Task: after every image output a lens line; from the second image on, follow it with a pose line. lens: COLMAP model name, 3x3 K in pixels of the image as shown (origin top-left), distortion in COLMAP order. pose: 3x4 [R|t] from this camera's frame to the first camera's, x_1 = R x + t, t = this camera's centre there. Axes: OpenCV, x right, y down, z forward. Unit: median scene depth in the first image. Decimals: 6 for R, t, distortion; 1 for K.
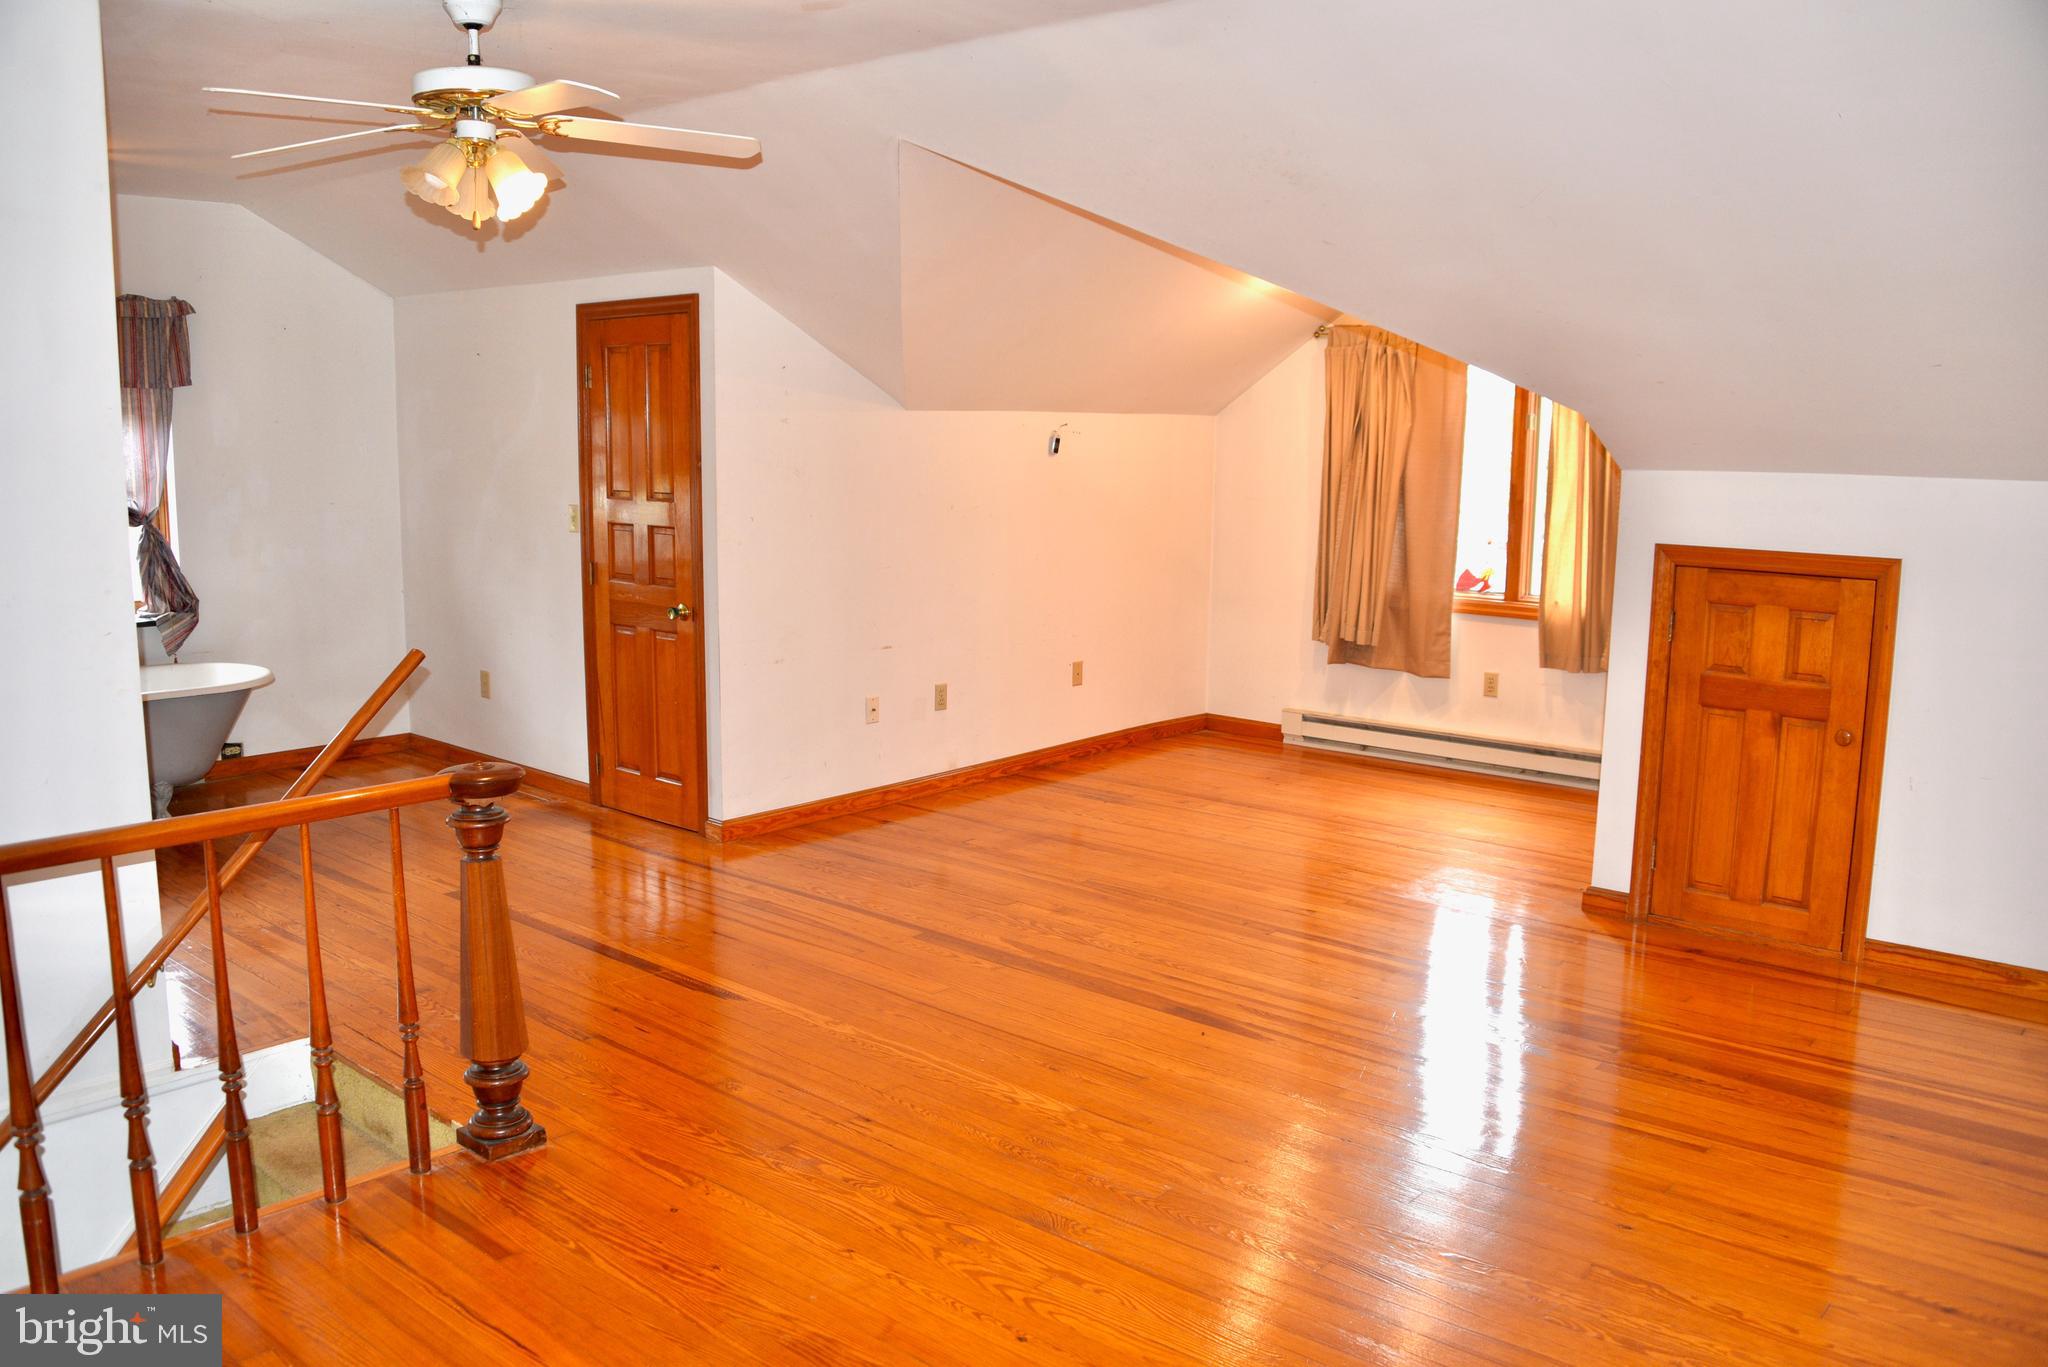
lens RADIAL K [[1651.0, 0, 1033.3], [0, 1651.0, 692.1], [0, 0, 1]] dist [-0.094138, -0.000234]
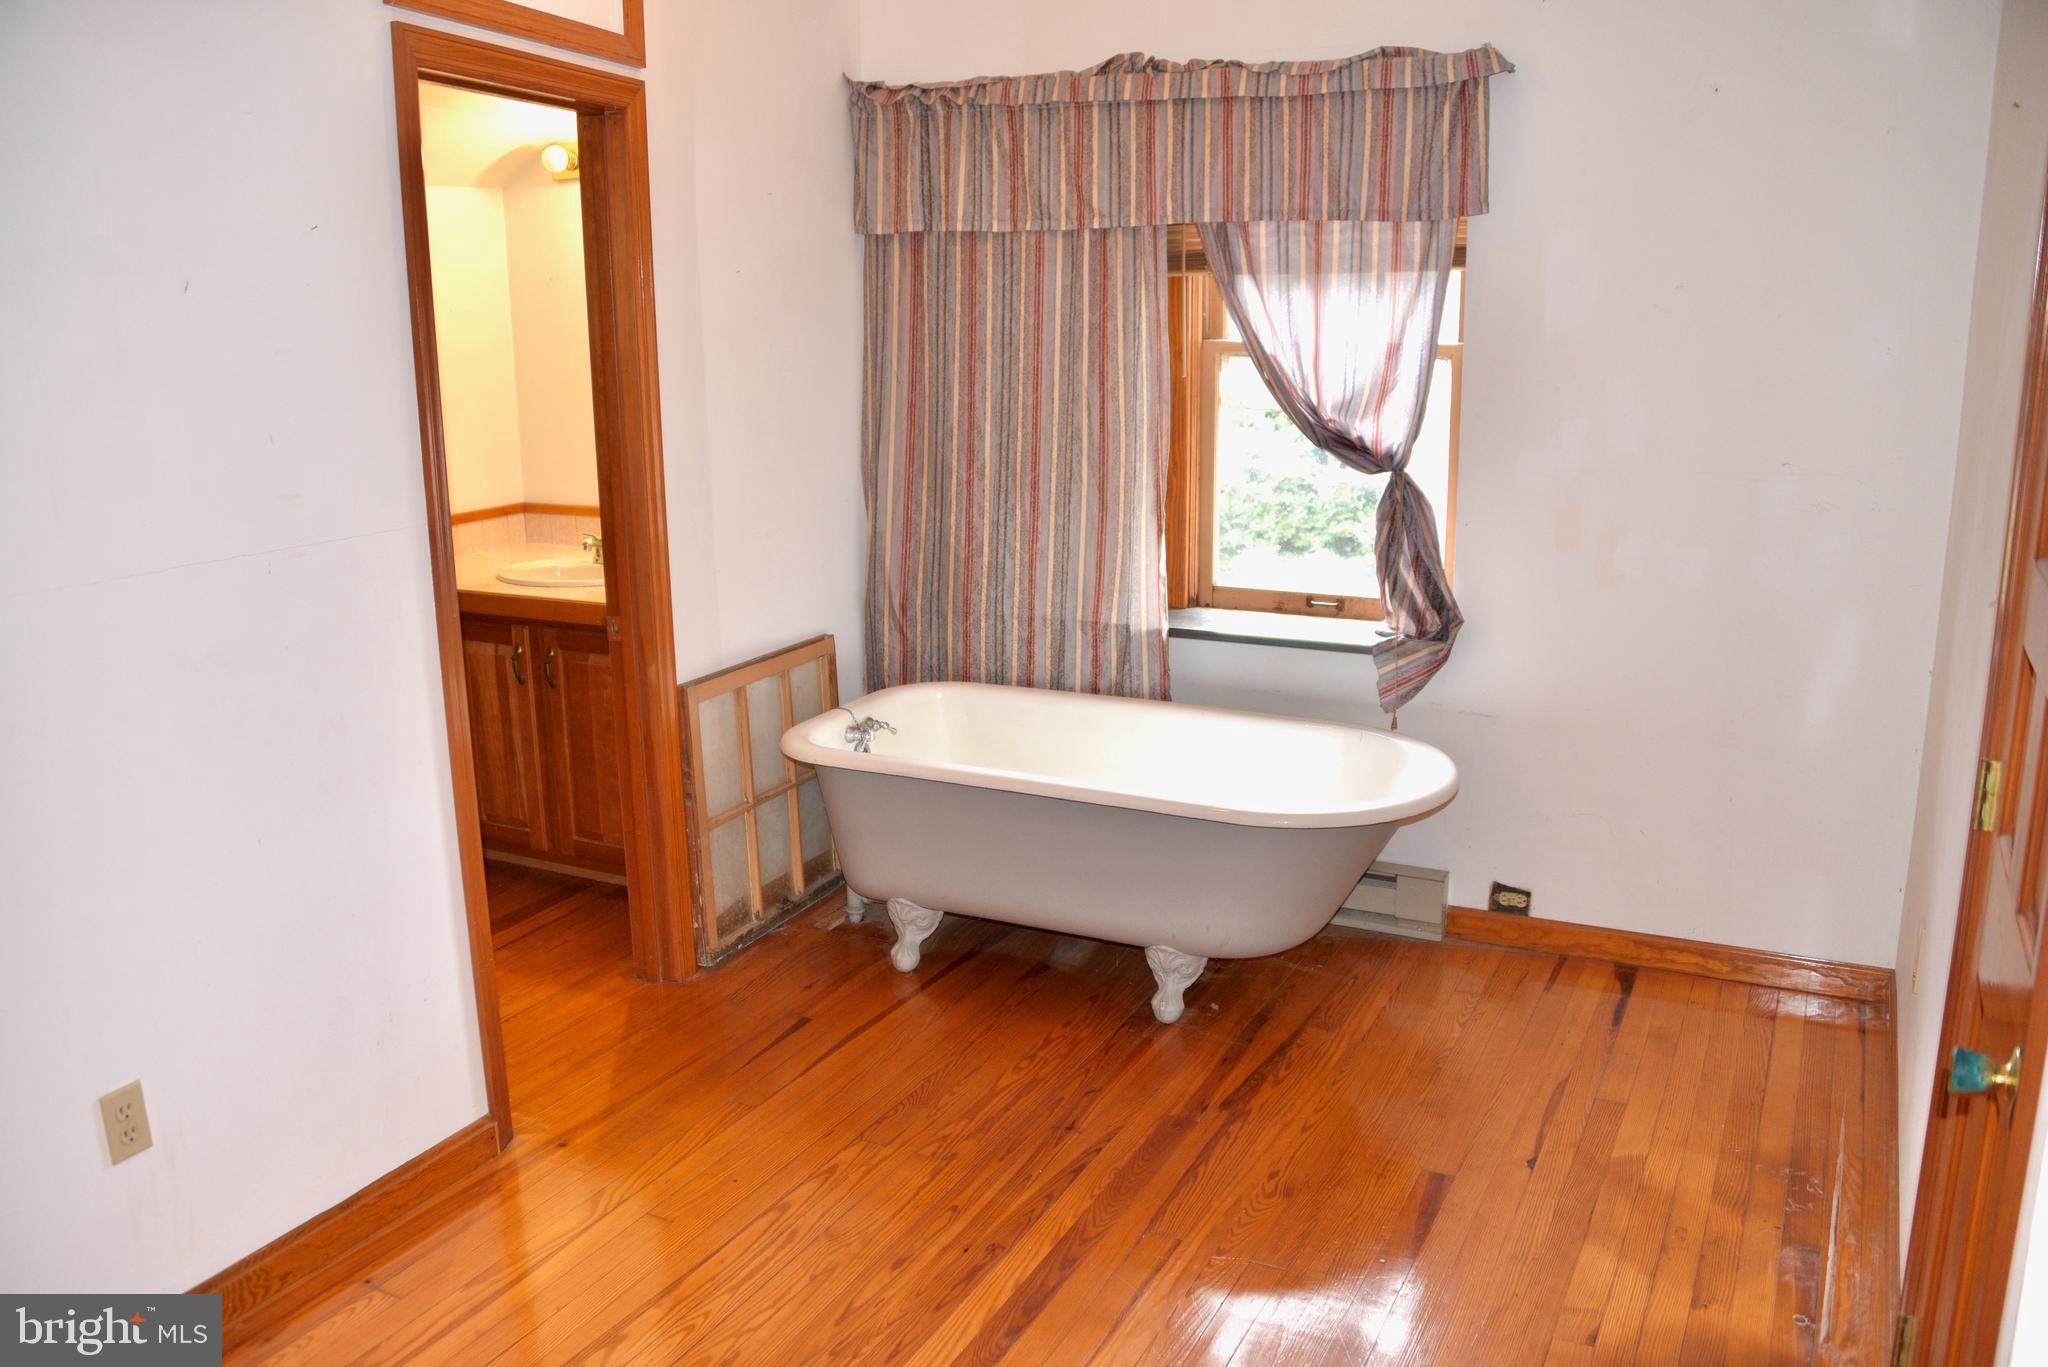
lens RADIAL K [[1651.0, 0, 1033.3], [0, 1651.0, 692.1], [0, 0, 1]] dist [-0.094138, -0.000234]
pose [[0.276005, 0.209623, -0.938019, -0.055395], [-0.150041, 0.973360, 0.173372, -0.159819], [0.949373, 0.092890, 0.300104, 1.034041]]
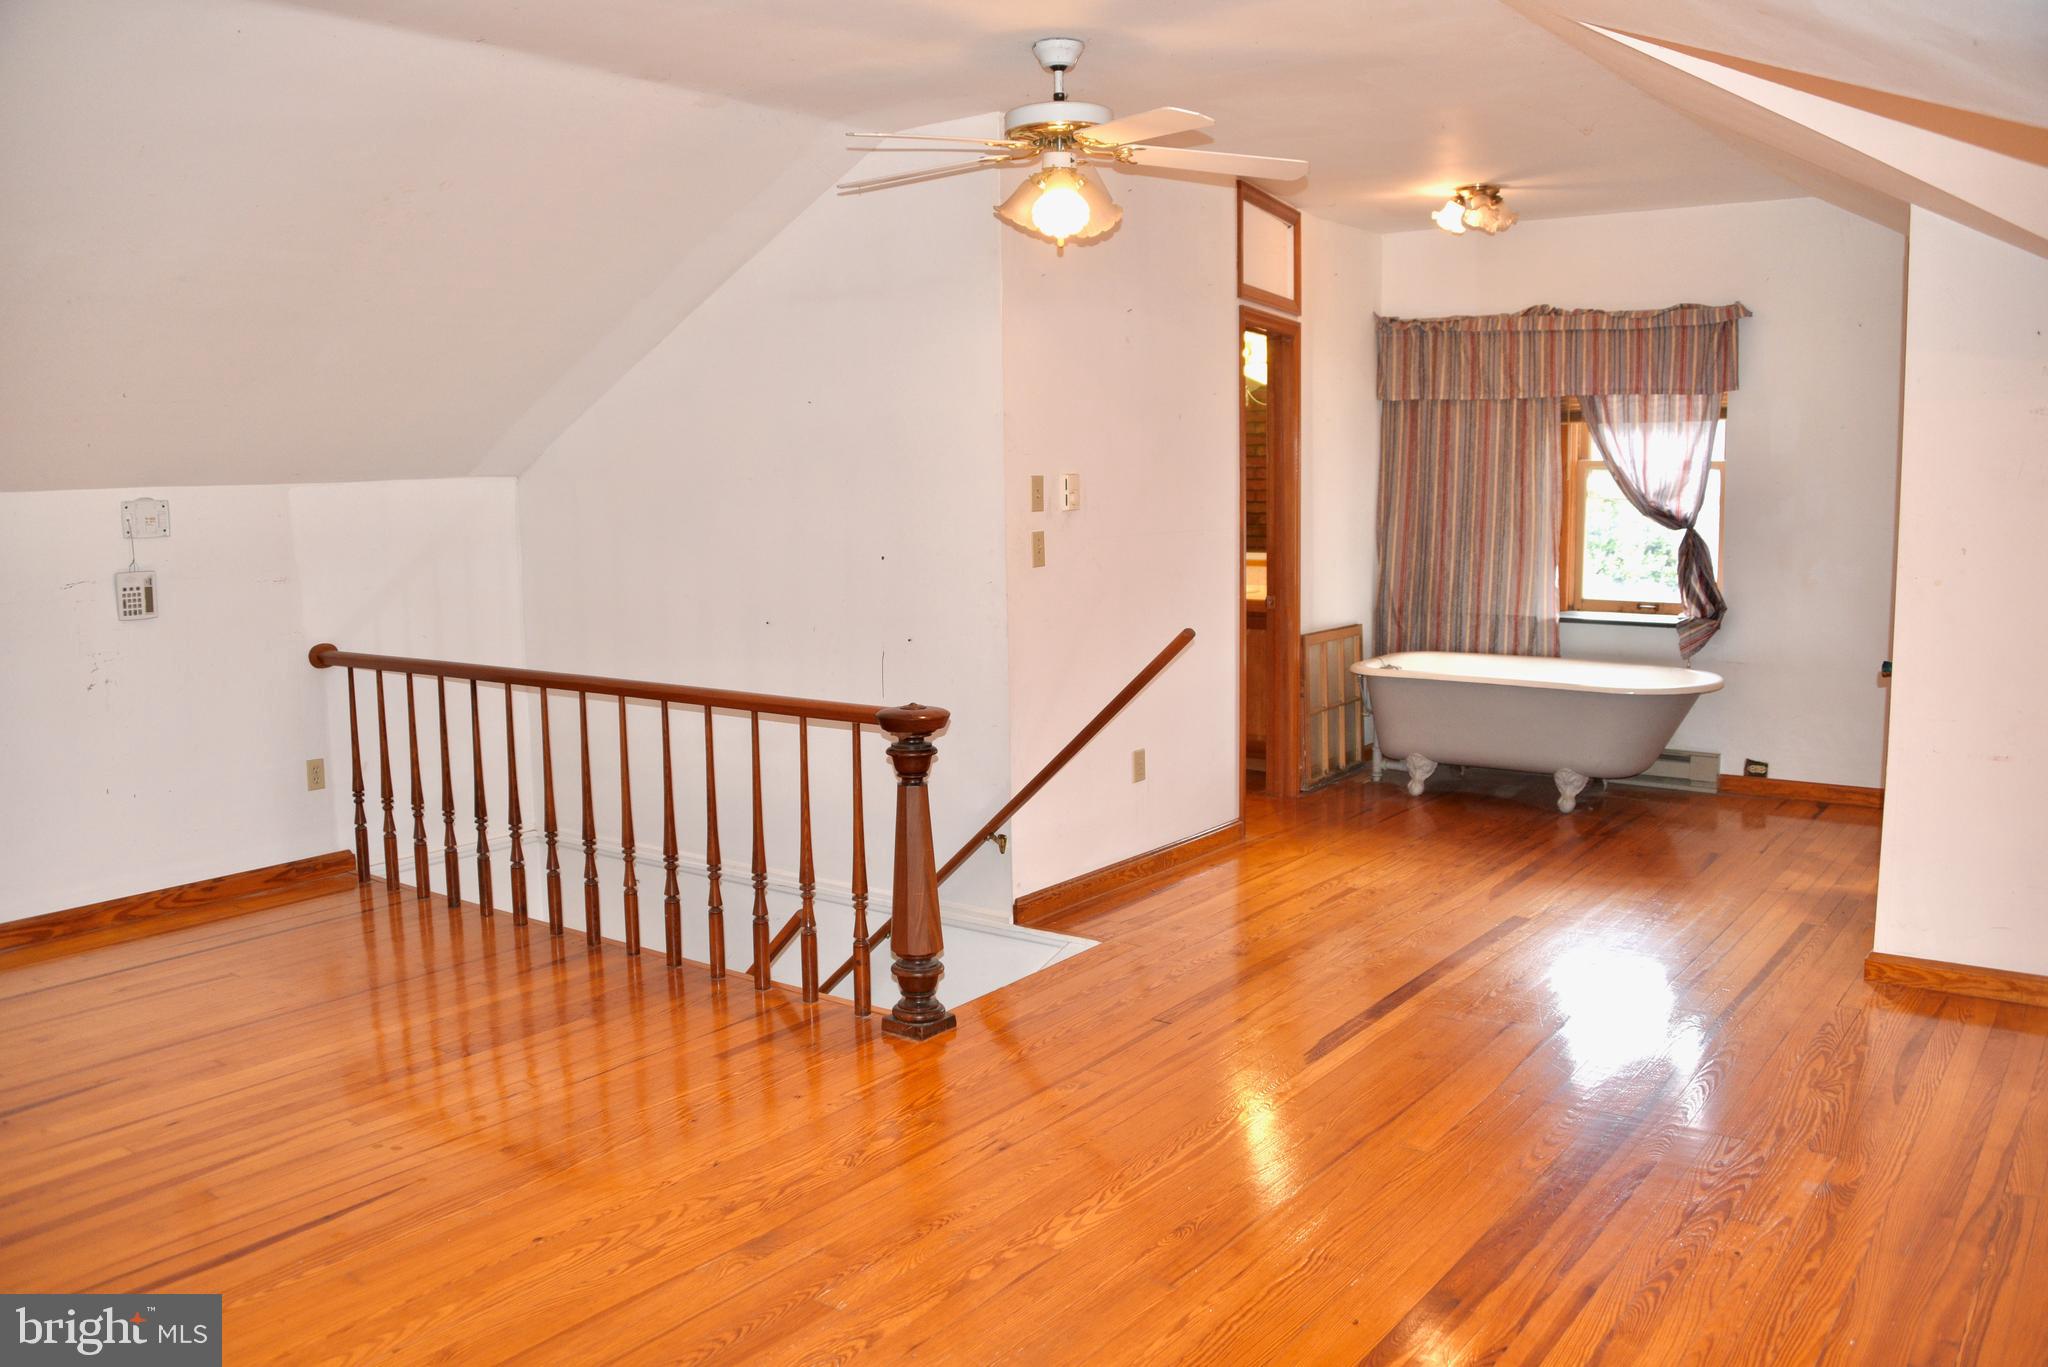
lens RADIAL K [[1651.0, 0, 1033.3], [0, 1651.0, 692.1], [0, 0, 1]] dist [-0.094138, -0.000234]
pose [[0.093236, 0.132483, -0.986790, 0.641155], [-0.150387, 0.981611, 0.117578, -0.089109], [0.984221, 0.137437, 0.111445, 0.702088]]
